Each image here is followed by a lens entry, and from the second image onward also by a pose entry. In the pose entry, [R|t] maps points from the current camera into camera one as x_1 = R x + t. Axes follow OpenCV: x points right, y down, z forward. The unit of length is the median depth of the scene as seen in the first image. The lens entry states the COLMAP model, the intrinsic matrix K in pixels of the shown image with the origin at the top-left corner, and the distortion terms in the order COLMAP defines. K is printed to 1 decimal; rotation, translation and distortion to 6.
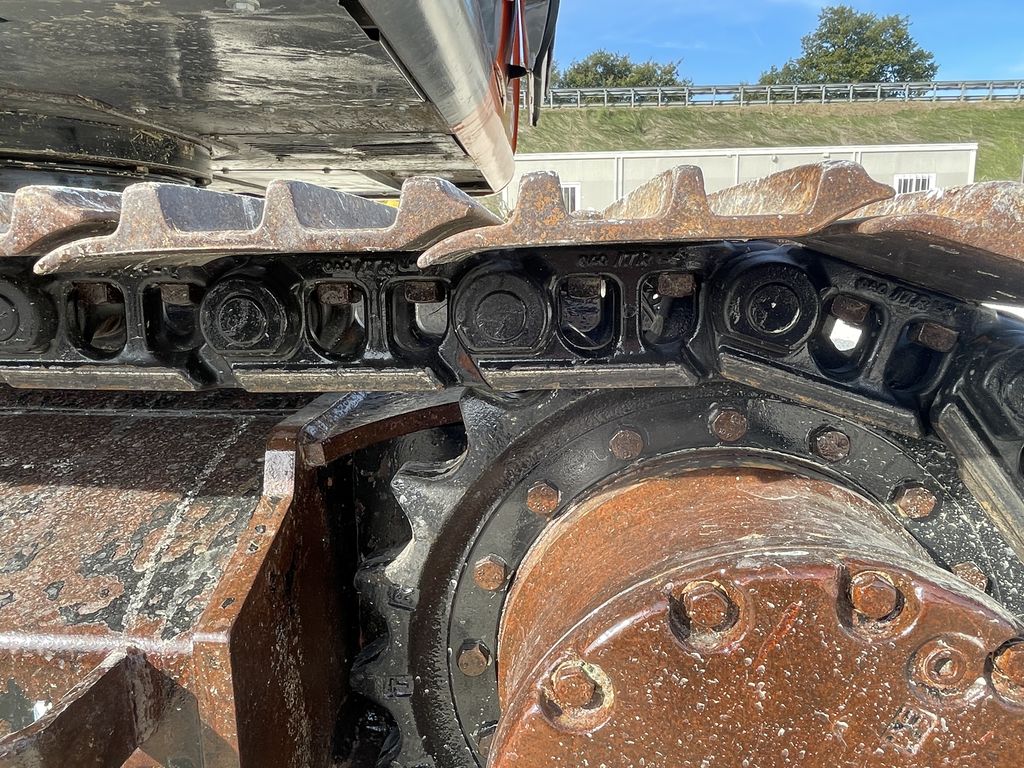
lens RADIAL K [[756.2, 0, 501.5], [0, 756.2, 381.8], [0, 0, 1]] dist [-0.006137, -0.001624]
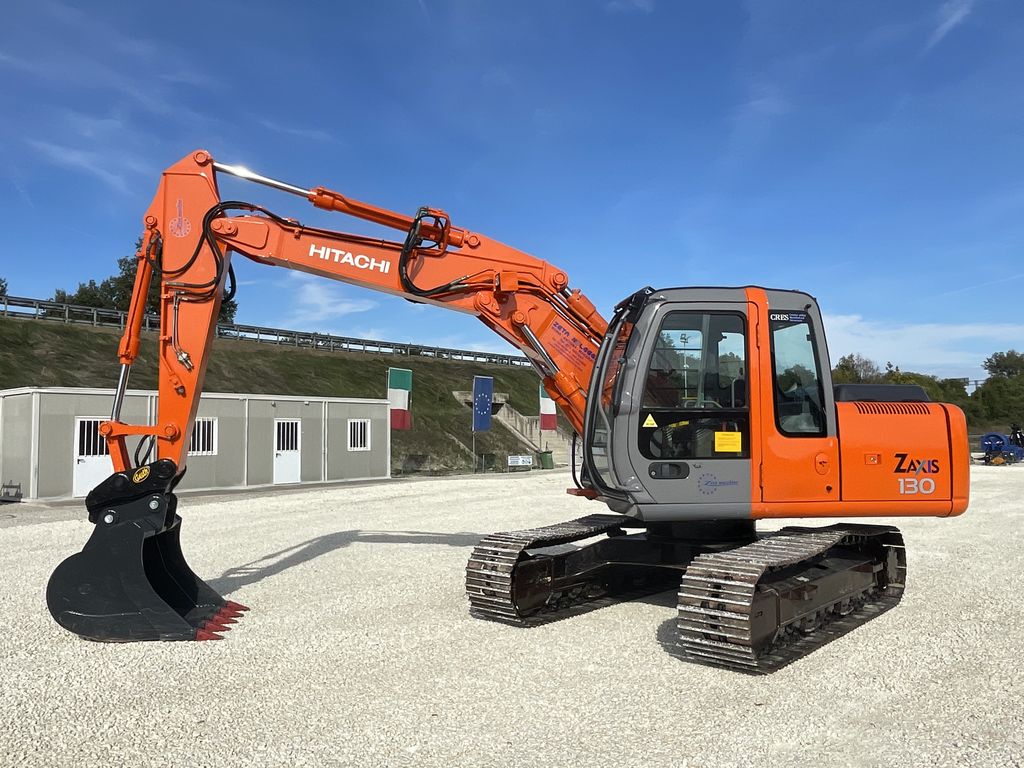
lens RADIAL K [[767.9, 0, 506.9], [0, 767.9, 376.6], [0, 0, 1]] dist [-0.002972, 0.006870]
pose [[0.619588, 0.076772, 0.781164, -0.192454], [0.135176, 0.969900, -0.202537, -0.013059], [-0.773200, 0.231084, 0.590561, -0.033780]]
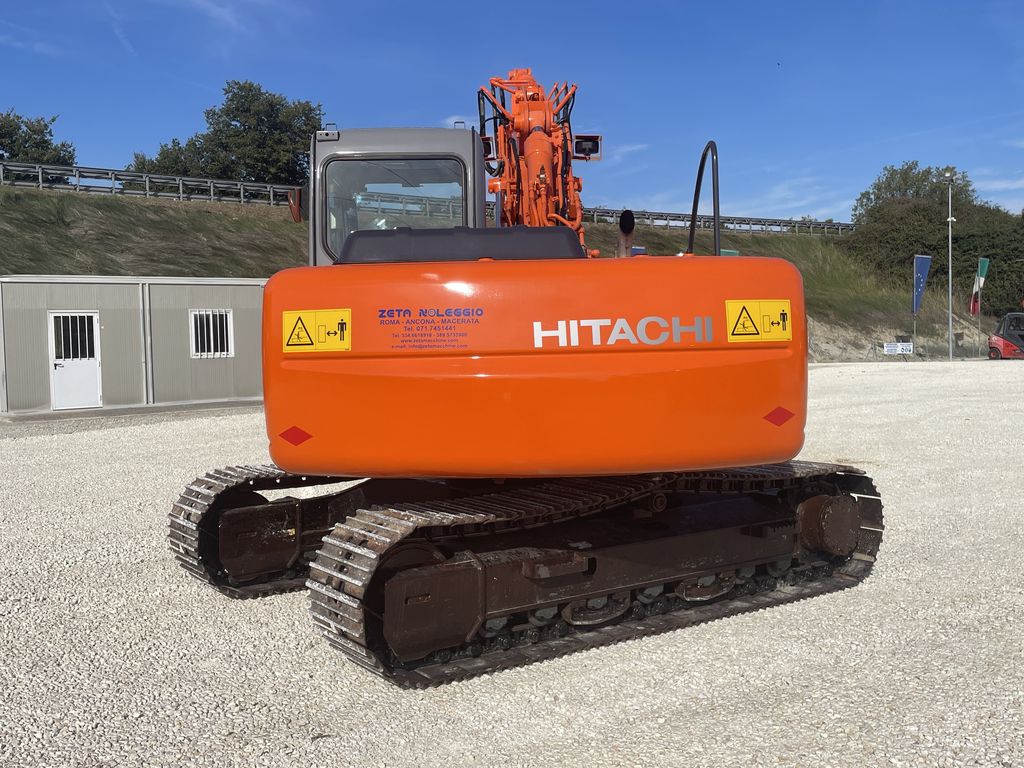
lens RADIAL K [[1019.6, 0, 512.7], [0, 1019.6, 377.4], [0, 0, 1]] dist [0.053742, 0.000000]
pose [[0.776537, -0.024466, 0.629596, -0.126138], [0.118397, 0.987112, -0.107670, -0.005561], [-0.618848, 0.158152, 0.769425, -0.076345]]
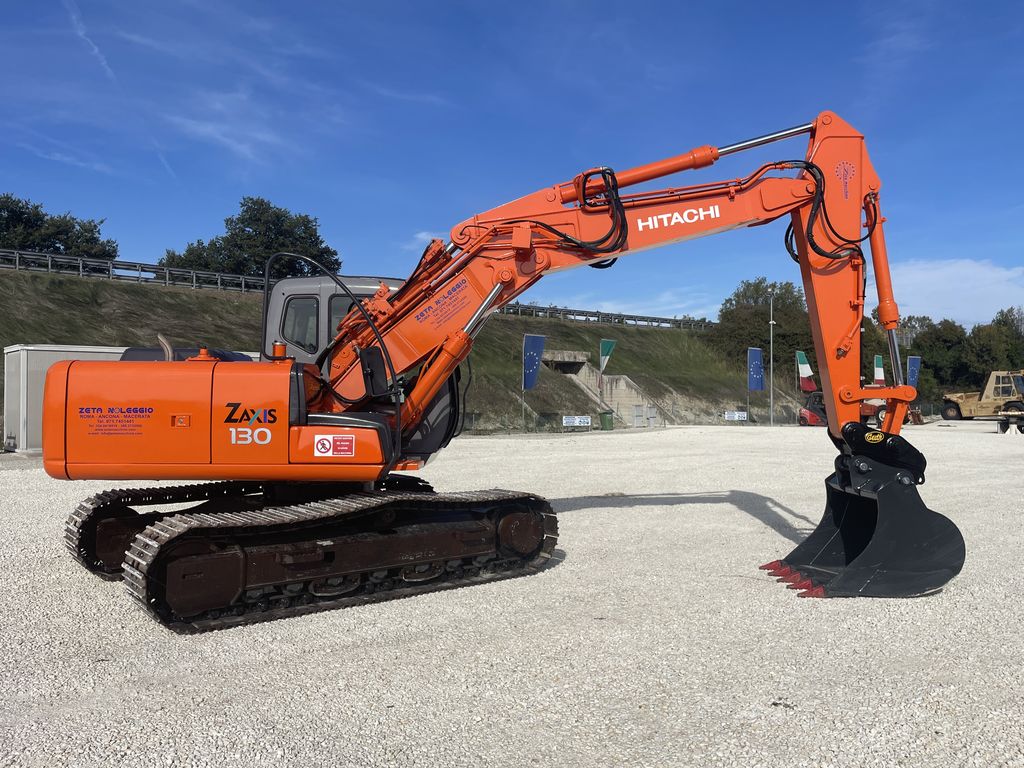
lens RADIAL K [[788.5, 0, 526.5], [0, 788.5, 398.0], [0, 0, 1]] dist [0.050616, -0.038276]
pose [[0.730992, 0.021130, 0.682058, -0.114893], [0.103798, 0.984447, -0.141742, 0.000543], [-0.674445, 0.174409, 0.717430, -0.118118]]
